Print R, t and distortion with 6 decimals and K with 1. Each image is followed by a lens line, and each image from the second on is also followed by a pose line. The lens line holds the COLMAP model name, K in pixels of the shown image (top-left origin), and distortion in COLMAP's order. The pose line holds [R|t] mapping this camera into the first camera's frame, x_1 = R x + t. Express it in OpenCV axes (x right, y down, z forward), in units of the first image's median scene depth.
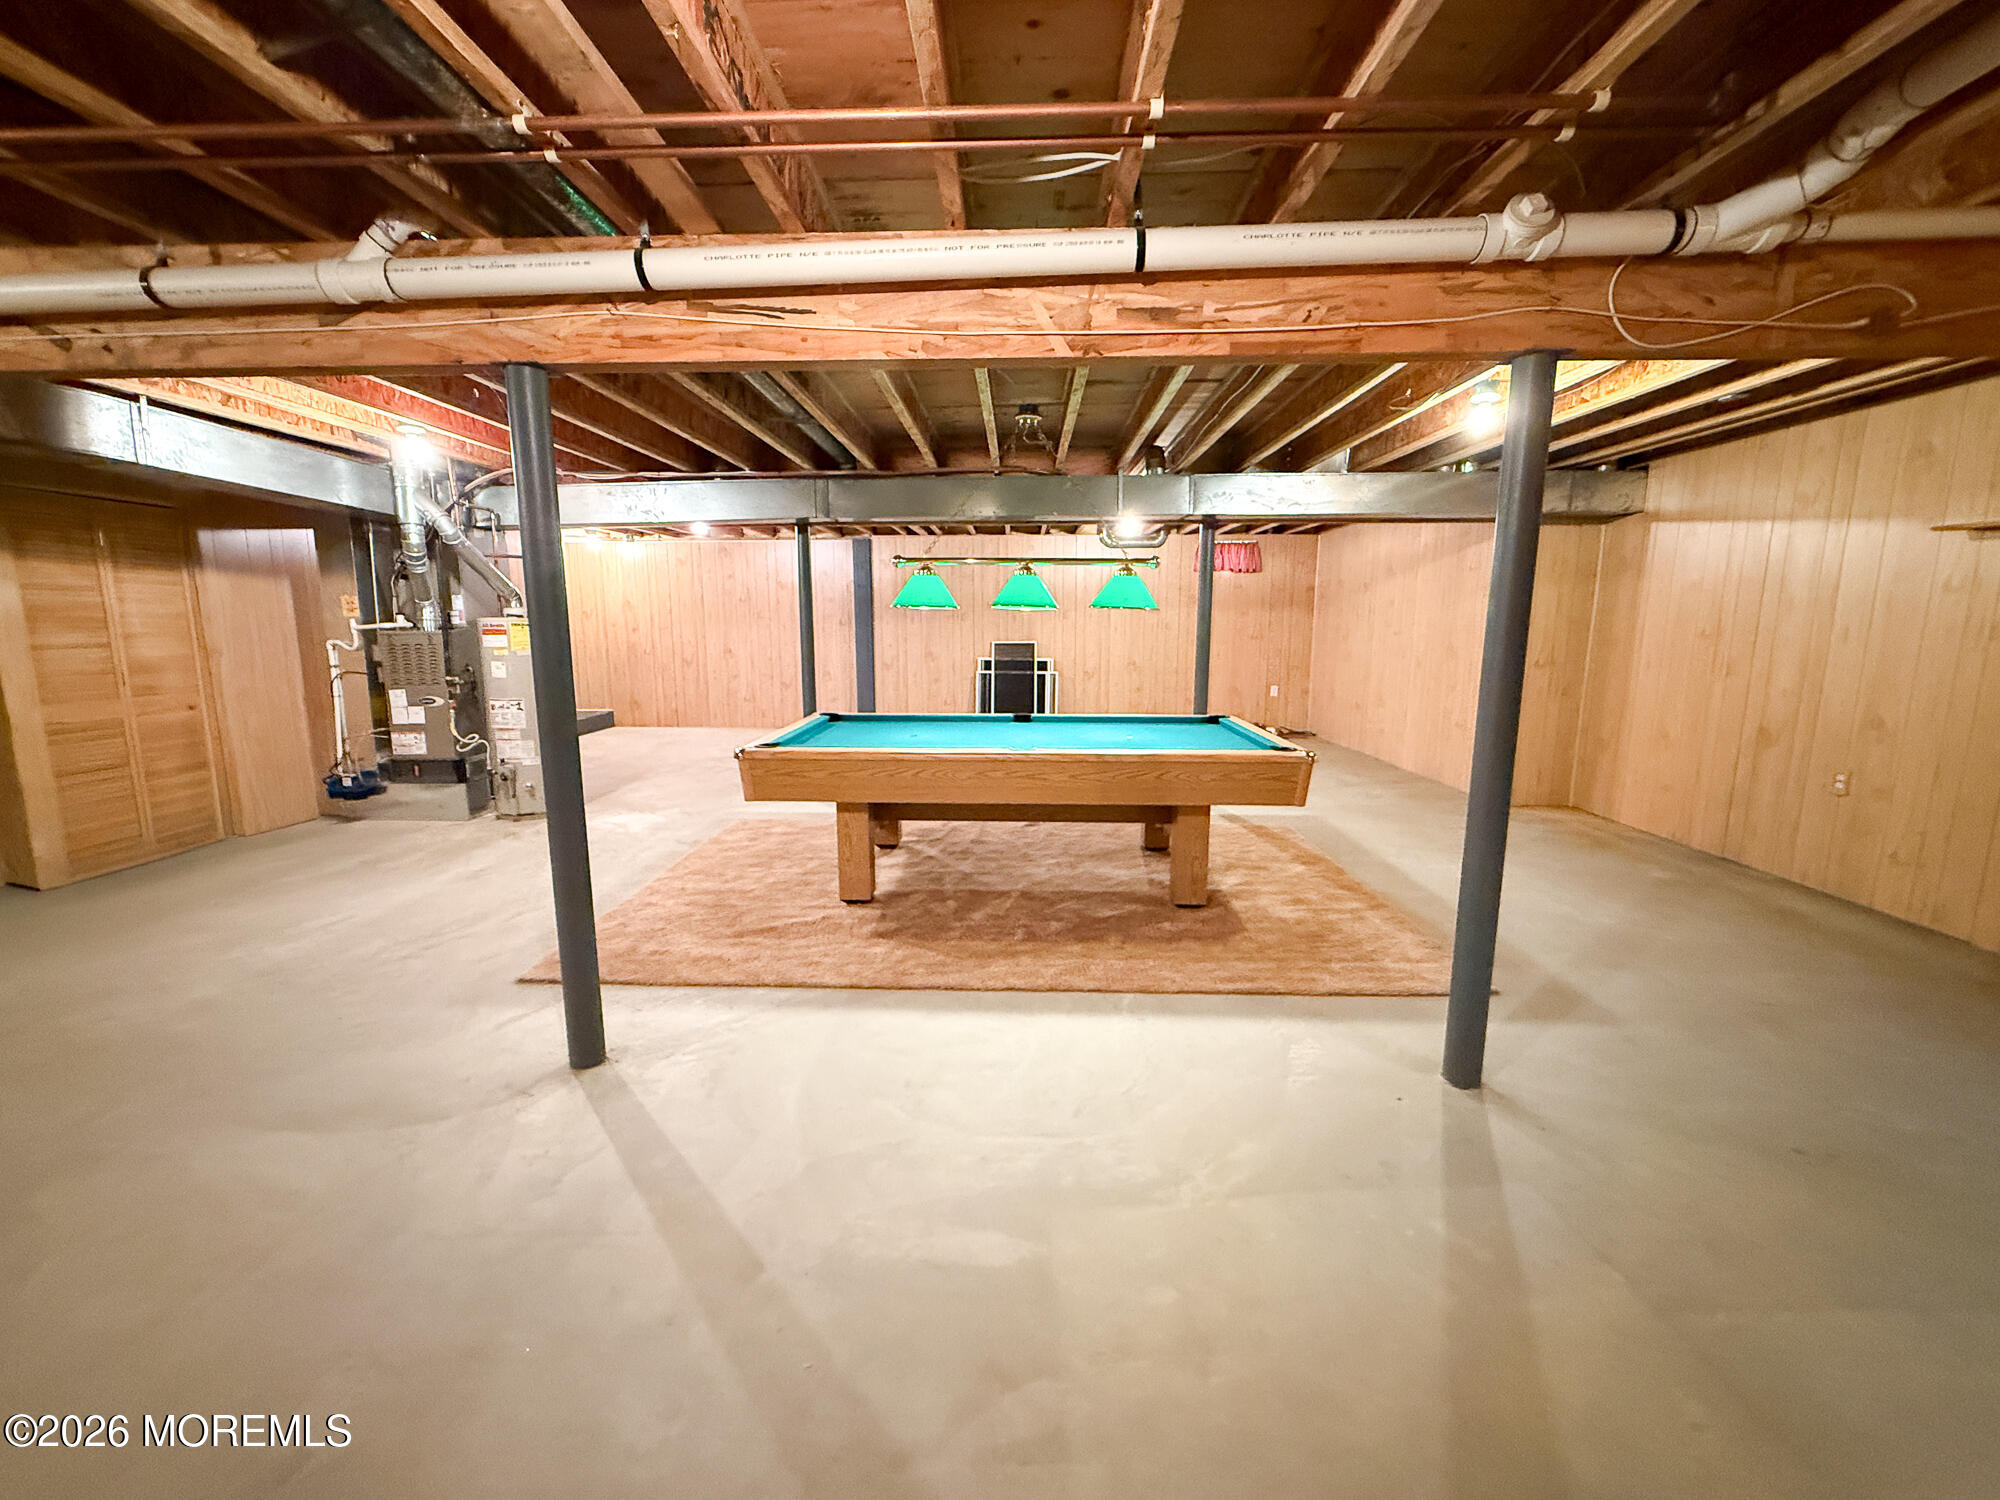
lens RADIAL K [[811.9, 0, 990.3], [0, 811.9, 751.0], [0, 0, 1]] dist [-0.003078, 0.000527]
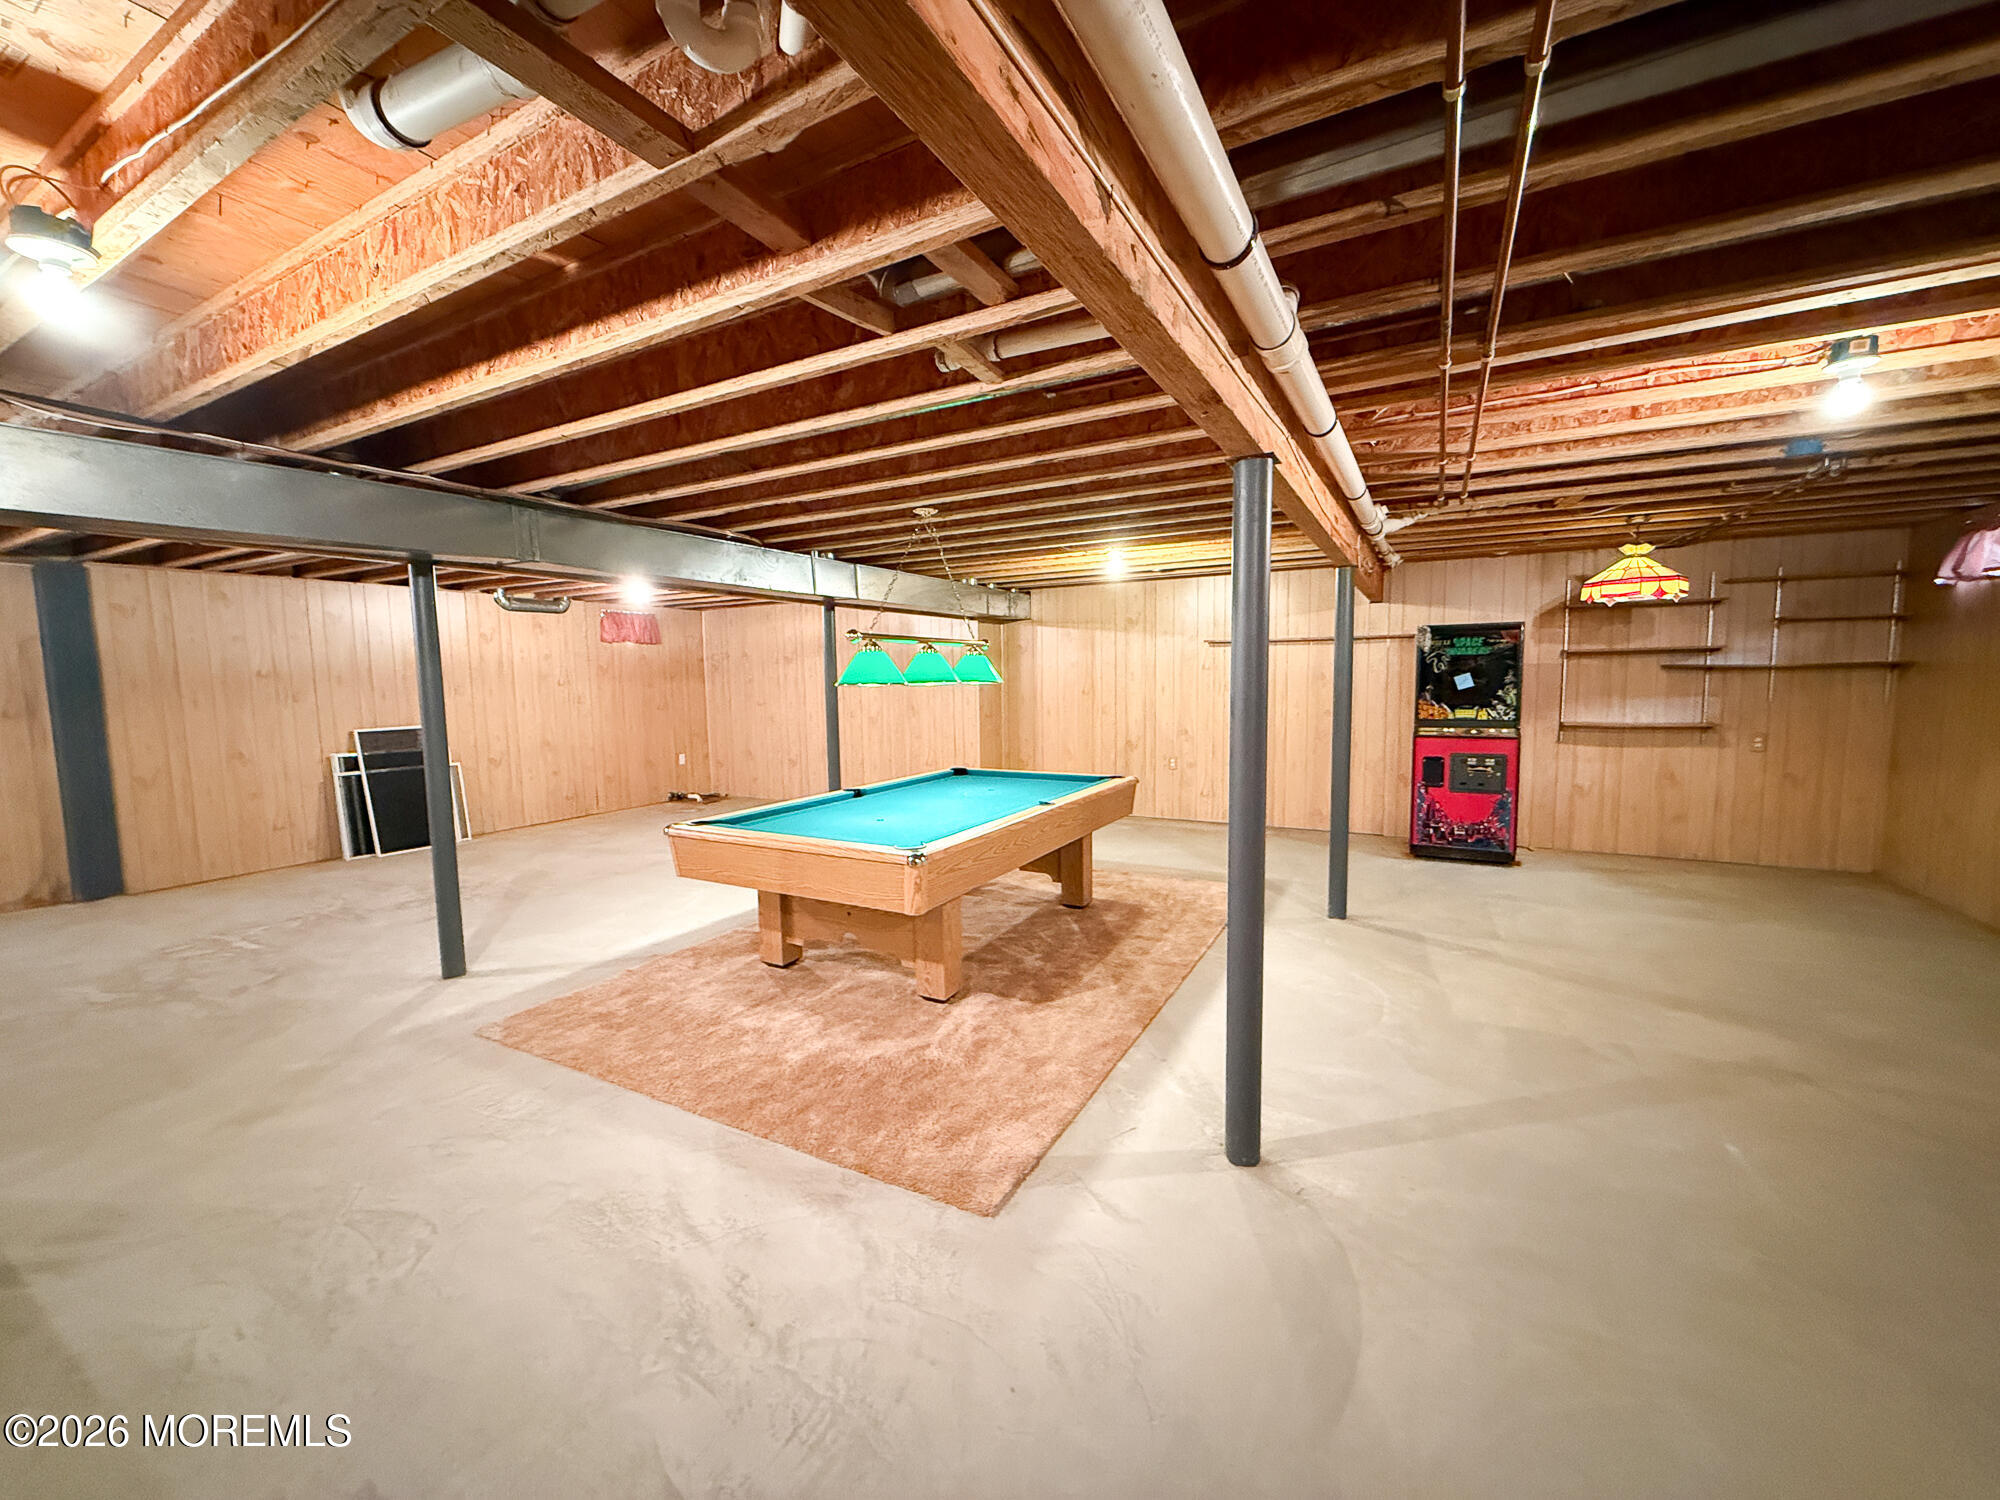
lens RADIAL K [[798.5, 0, 990.5], [0, 798.5, 751.0], [0, 0, 1]] dist [-0.000026, -0.000201]
pose [[0.449518, -0.090868, 0.888637, -0.968266], [0.161067, 0.986752, 0.019425, -0.108080], [-0.878630, 0.134398, 0.458199, 0.518867]]
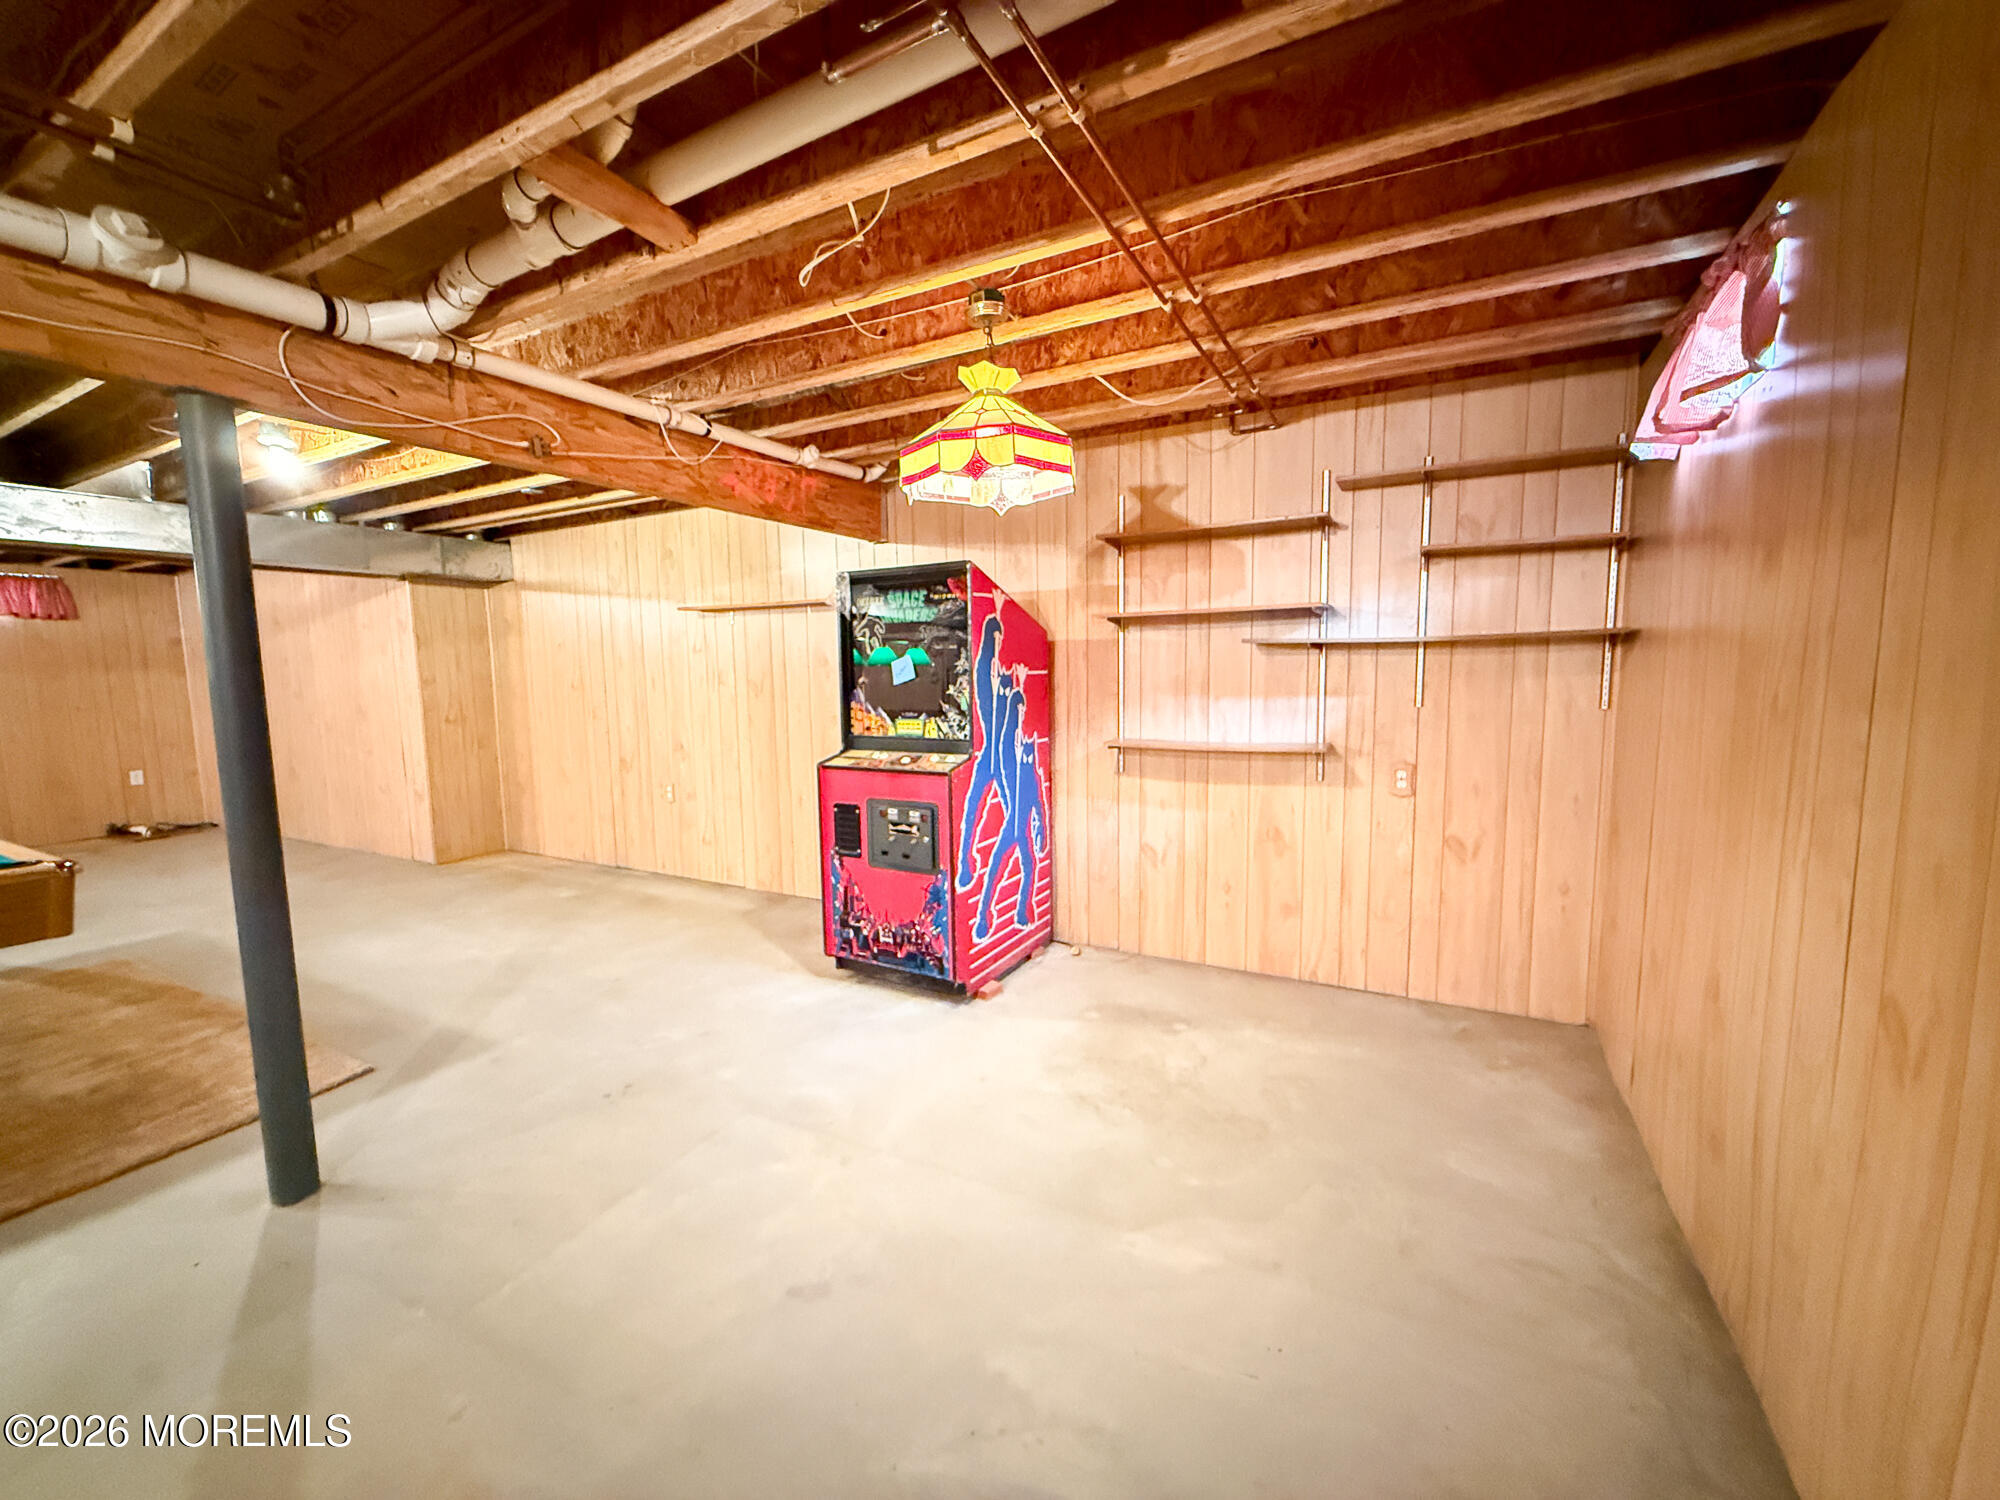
lens RADIAL K [[798.5, 0, 990.5], [0, 798.5, 751.0], [0, 0, 1]] dist [-0.000026, -0.000201]
pose [[0.444173, -0.103967, 0.889888, 0.122876], [0.163347, 0.985994, 0.033663, 0.014331], [-0.880925, 0.130409, 0.454935, -0.084292]]
